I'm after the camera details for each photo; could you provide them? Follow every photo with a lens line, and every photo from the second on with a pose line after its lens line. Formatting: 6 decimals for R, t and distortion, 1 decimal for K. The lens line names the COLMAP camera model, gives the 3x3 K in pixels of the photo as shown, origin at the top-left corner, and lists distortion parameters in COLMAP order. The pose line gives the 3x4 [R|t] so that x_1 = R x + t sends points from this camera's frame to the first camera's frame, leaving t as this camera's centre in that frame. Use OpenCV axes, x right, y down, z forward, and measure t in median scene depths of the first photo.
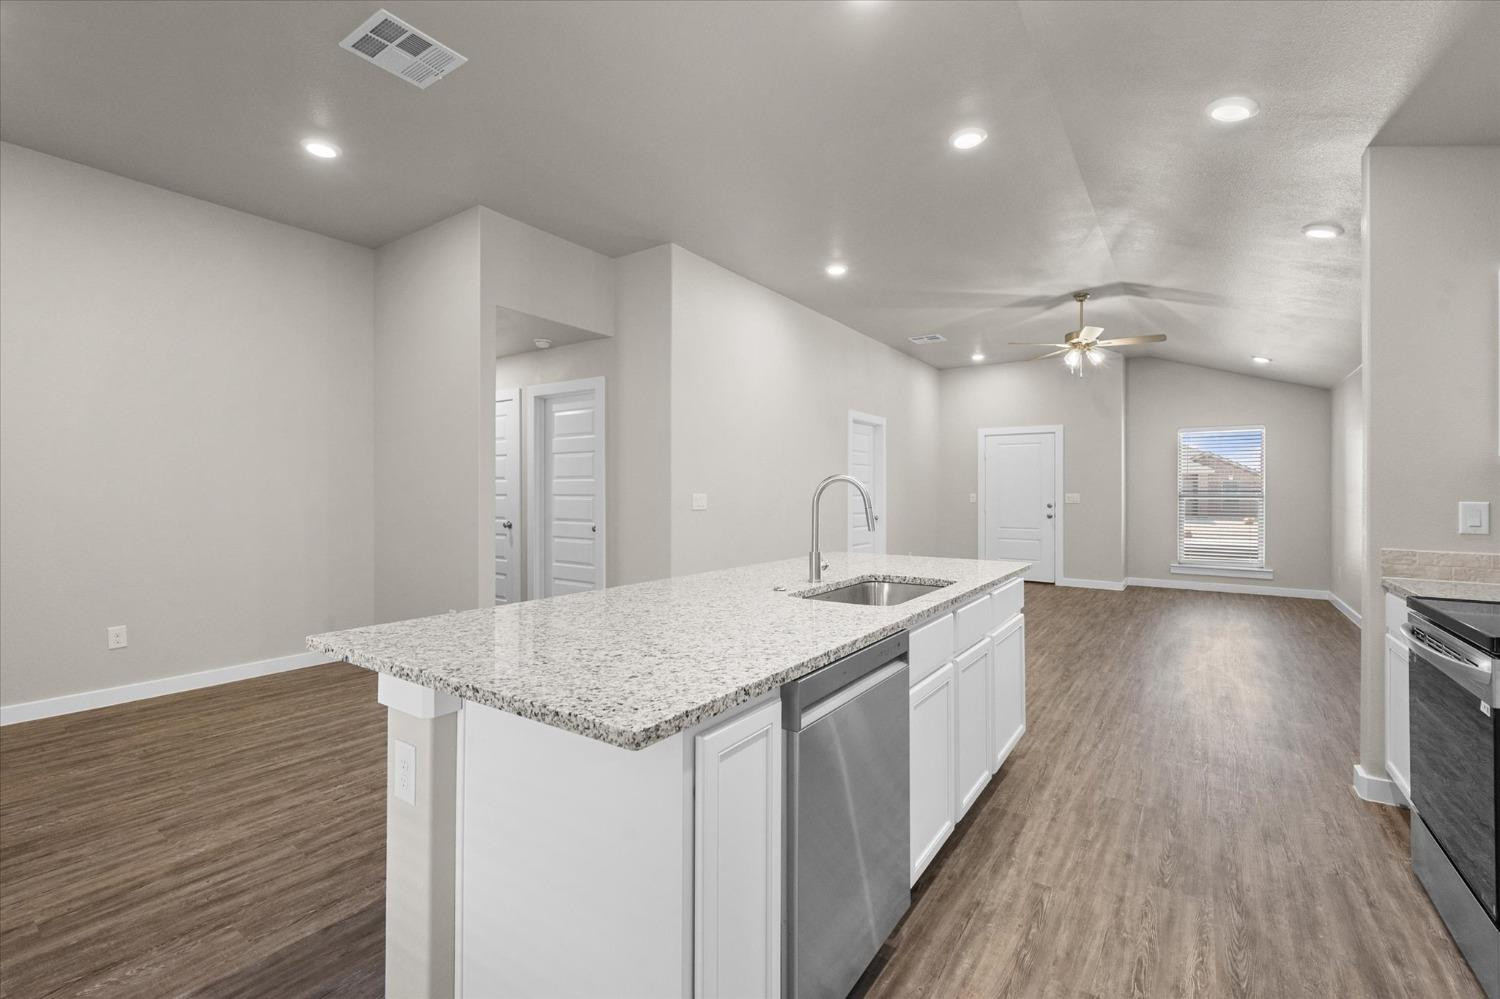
lens RADIAL K [[644.4, 0, 746.9], [0, 644.4, 486.9], [0, 0, 1]] dist [-0.002205, -0.000319]
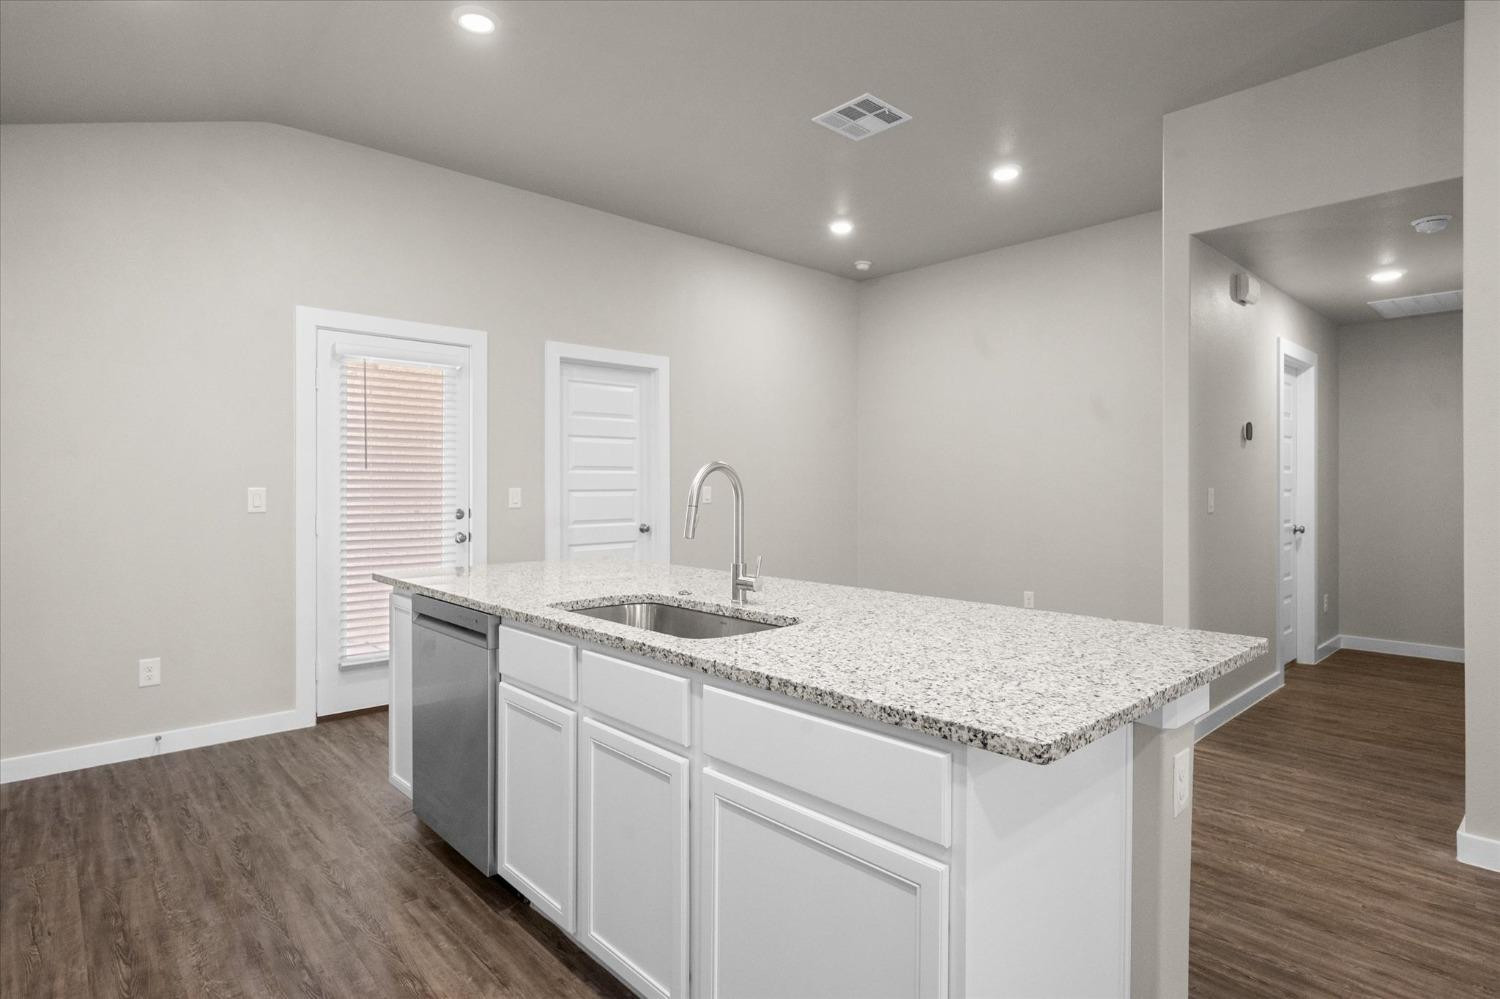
lens RADIAL K [[770.6, 0, 764.1], [0, 770.6, 492.9], [0, 0, 1]] dist [-0.015695, 0.000608]
pose [[-0.194947, 0.006930, -0.980789, 0.351274], [0.004381, 0.999971, 0.006194, 0.003371], [0.980804, -0.003090, -0.194972, 0.426702]]
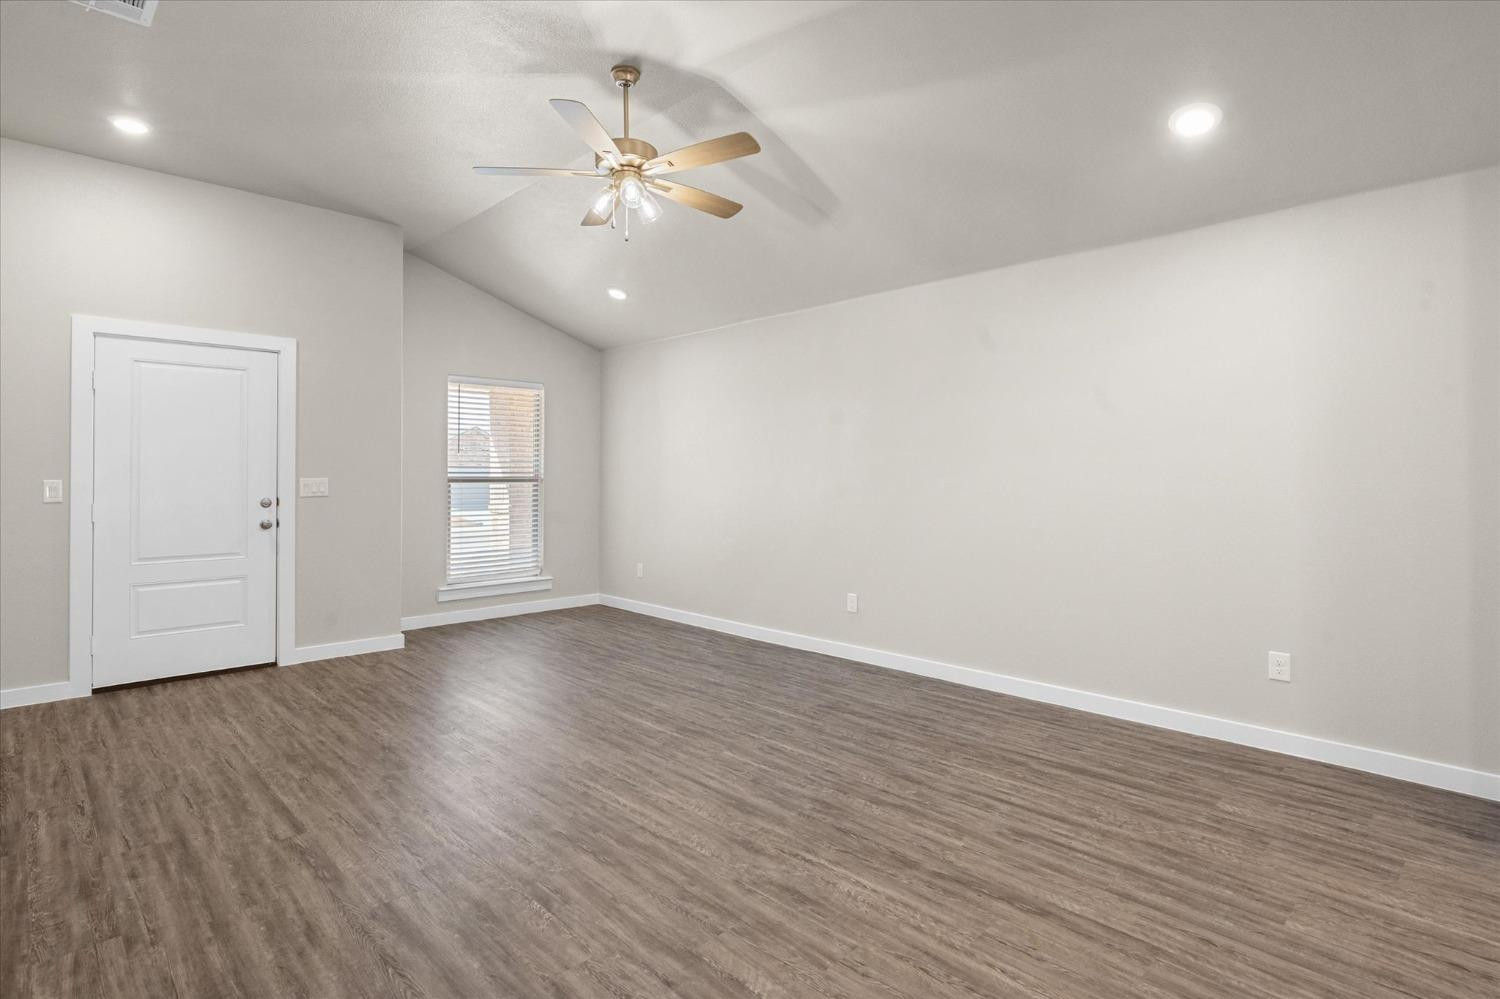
lens RADIAL K [[760.8, 0, 752.0], [0, 760.8, 468.4], [0, 0, 1]] dist [0.001642, -0.001343]
pose [[0.185549, 0.005083, 0.982622, -0.025540], [-0.005762, 0.999975, -0.004085, 0.004540], [-0.982618, -0.004904, 0.185574, 0.682729]]
